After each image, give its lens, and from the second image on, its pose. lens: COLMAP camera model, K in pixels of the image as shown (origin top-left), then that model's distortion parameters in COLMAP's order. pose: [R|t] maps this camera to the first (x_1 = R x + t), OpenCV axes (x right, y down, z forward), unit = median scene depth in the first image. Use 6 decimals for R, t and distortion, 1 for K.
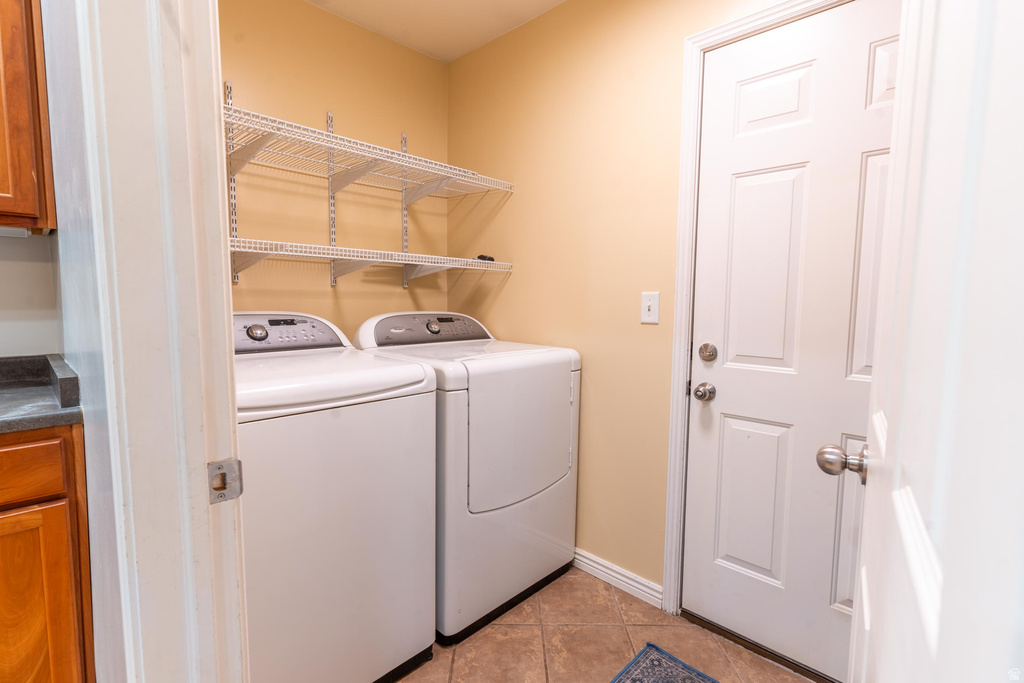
lens RADIAL K [[483.5, 0, 509.6], [0, 483.5, 341.8], [0, 0, 1]] dist [0.001629, 0.001691]
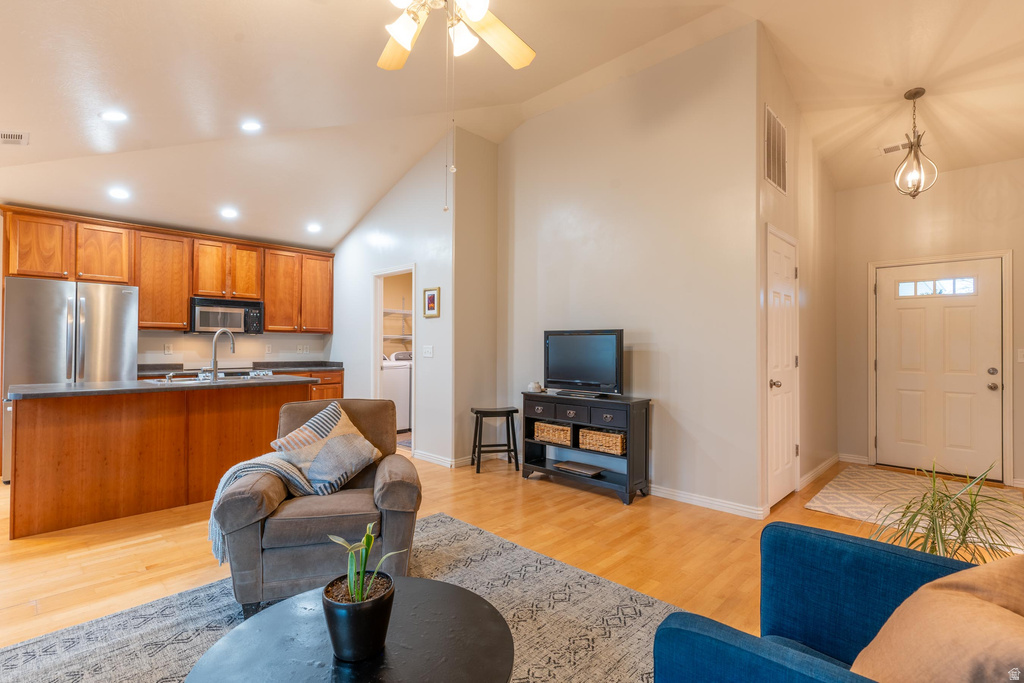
lens RADIAL K [[483.5, 0, 509.6], [0, 483.5, 341.8], [0, 0, 1]] dist [0.001629, 0.001691]
pose [[0.999980, -0.006221, 0.001453, 0.920614], [0.006336, 0.994865, -0.101010, 0.380885], [-0.000817, 0.101017, 0.994884, -4.159784]]
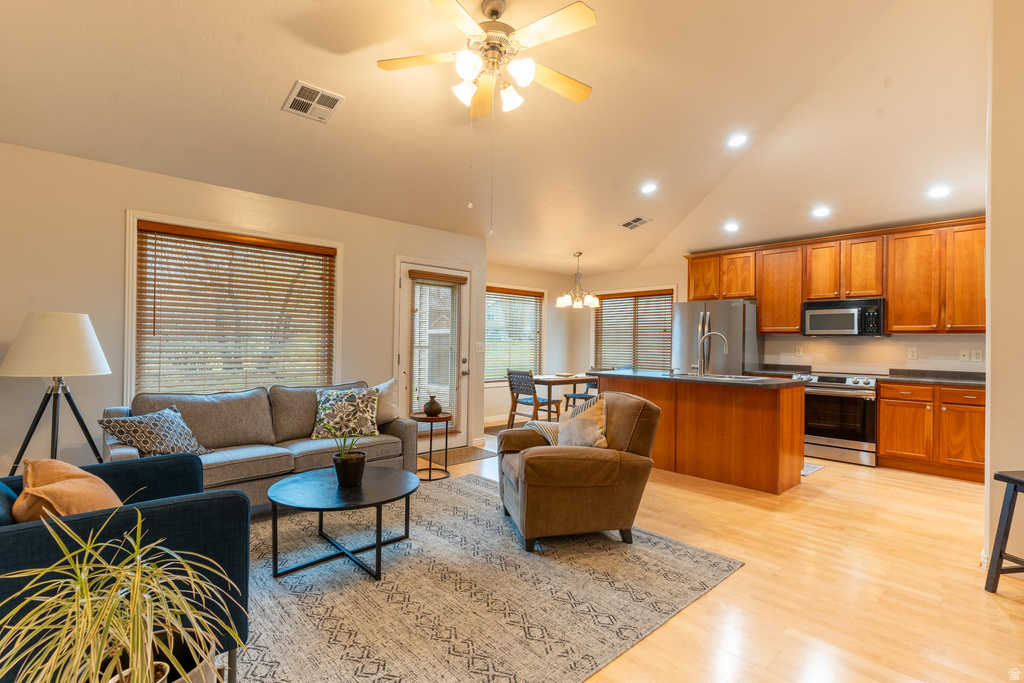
lens RADIAL K [[483.5, 0, 509.6], [0, 483.5, 341.8], [0, 0, 1]] dist [0.001629, 0.001691]
pose [[-0.055573, -0.015306, -0.998337, 2.718910], [-0.105639, 0.994360, -0.009365, 0.230398], [0.992850, 0.104943, -0.056877, -2.331304]]
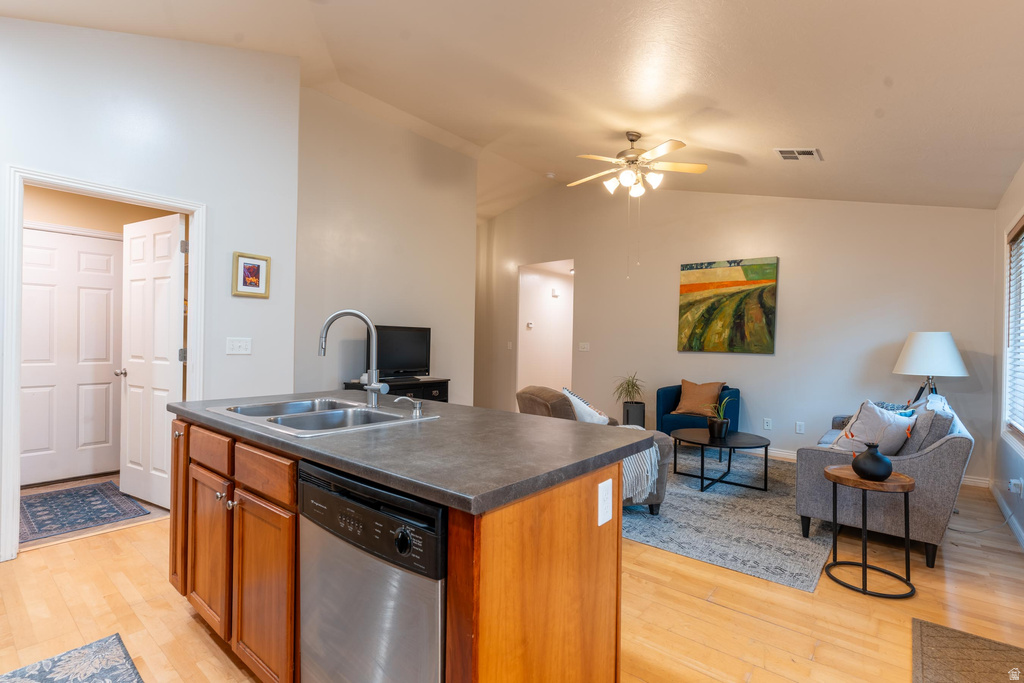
lens RADIAL K [[483.5, 0, 509.6], [0, 483.5, 341.8], [0, 0, 1]] dist [0.001629, 0.001691]
pose [[-0.079854, -0.013222, 0.996719, -2.599297], [0.073603, 0.997104, 0.019124, 0.085460], [-0.994086, 0.074888, -0.078649, -1.448031]]
